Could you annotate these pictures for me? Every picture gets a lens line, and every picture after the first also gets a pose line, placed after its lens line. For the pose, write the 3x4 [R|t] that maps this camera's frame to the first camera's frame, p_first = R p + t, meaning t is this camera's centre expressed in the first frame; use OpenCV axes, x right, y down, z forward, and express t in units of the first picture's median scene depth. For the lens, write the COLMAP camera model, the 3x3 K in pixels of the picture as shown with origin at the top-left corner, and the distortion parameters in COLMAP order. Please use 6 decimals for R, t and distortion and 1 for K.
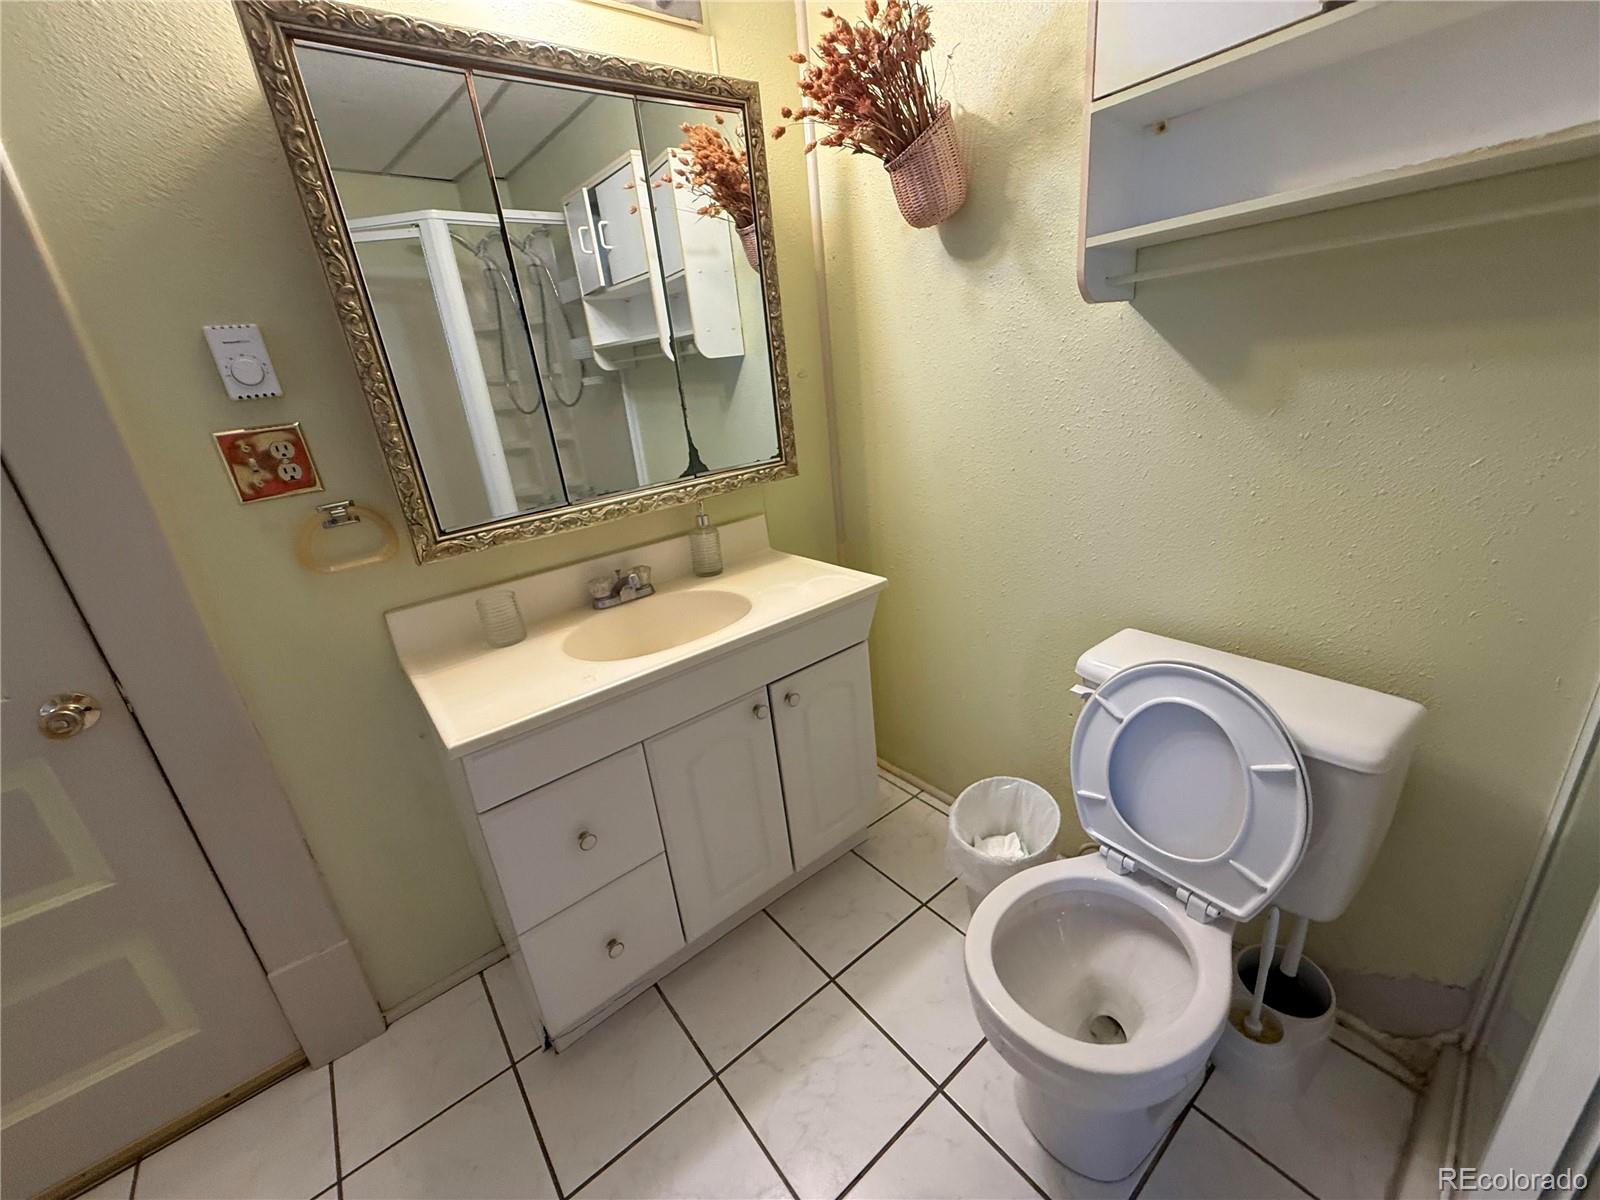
lens RADIAL K [[636.2, 0, 800.0], [0, 636.2, 600.0], [0, 0, 1]] dist [-0.002116, -0.000461]
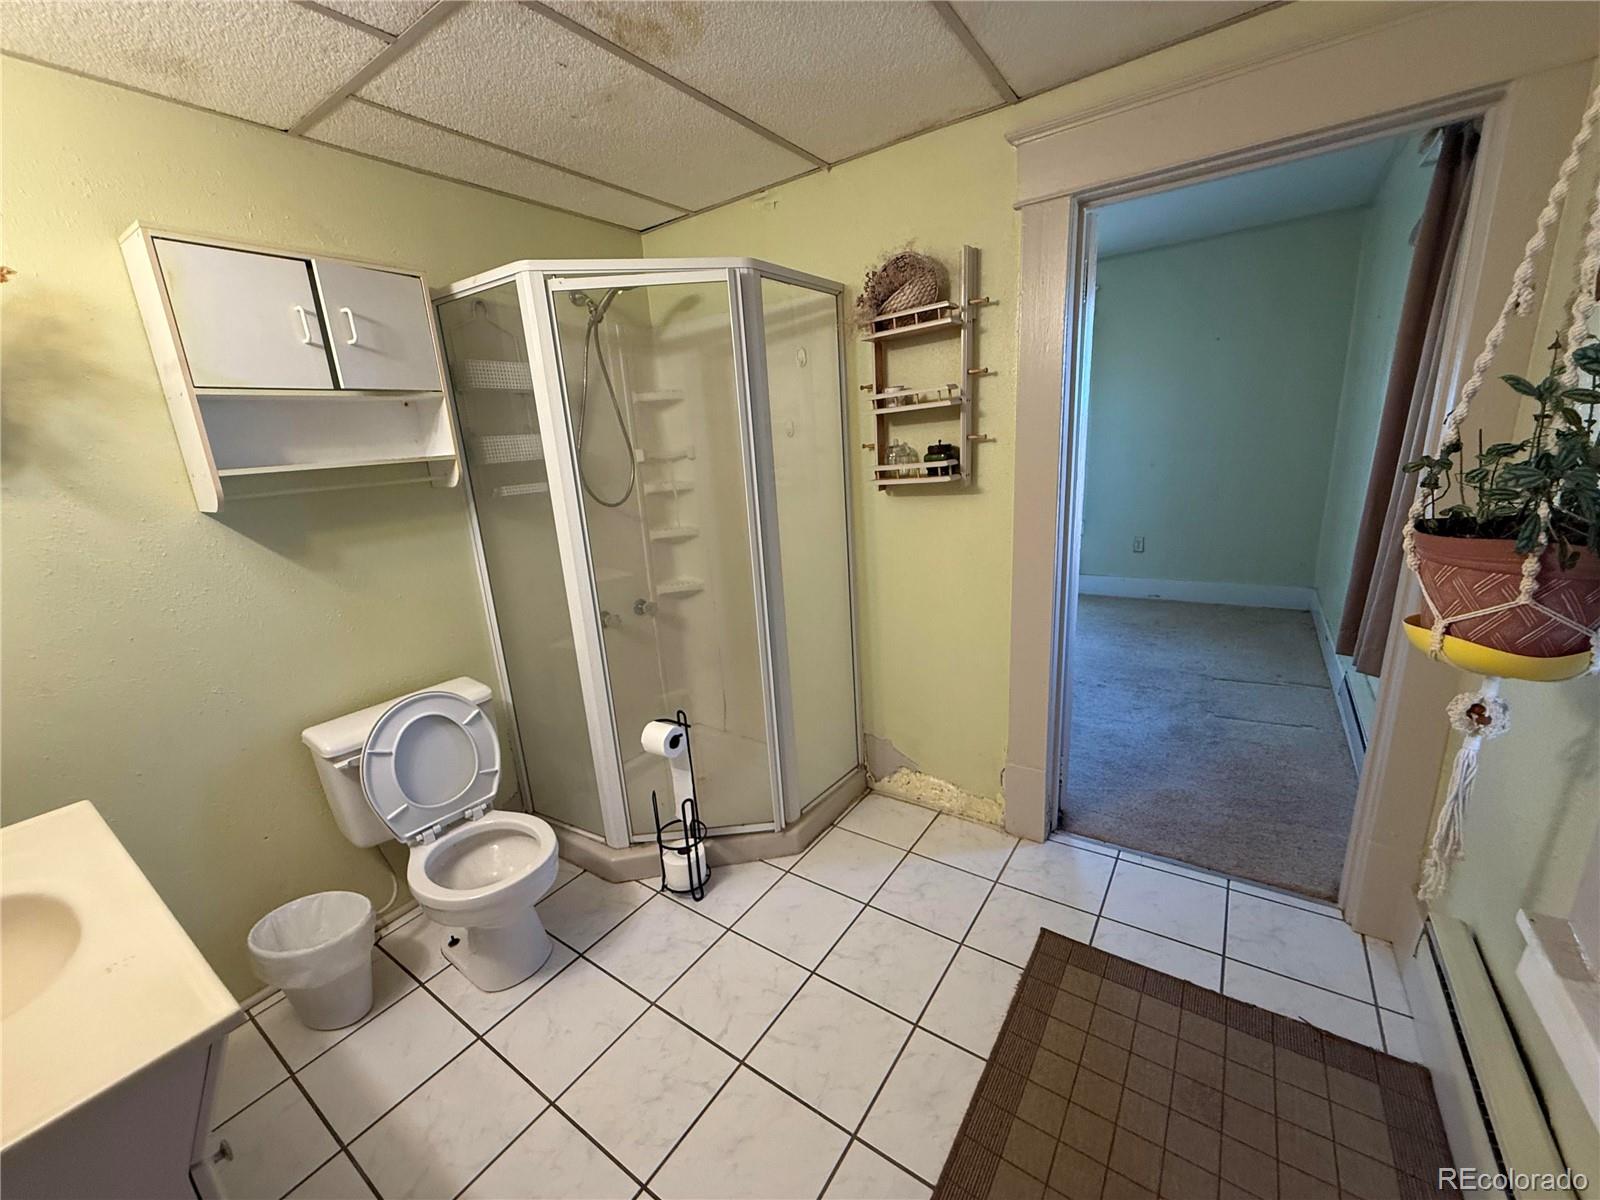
lens RADIAL K [[636.2, 0, 800.0], [0, 636.2, 600.0], [0, 0, 1]] dist [-0.002116, -0.000461]
pose [[-0.286807, -0.121957, 0.950194, -1.222716], [0.415840, 0.877697, 0.238169, -0.096565], [-0.863029, 0.463437, -0.201015, 0.262376]]
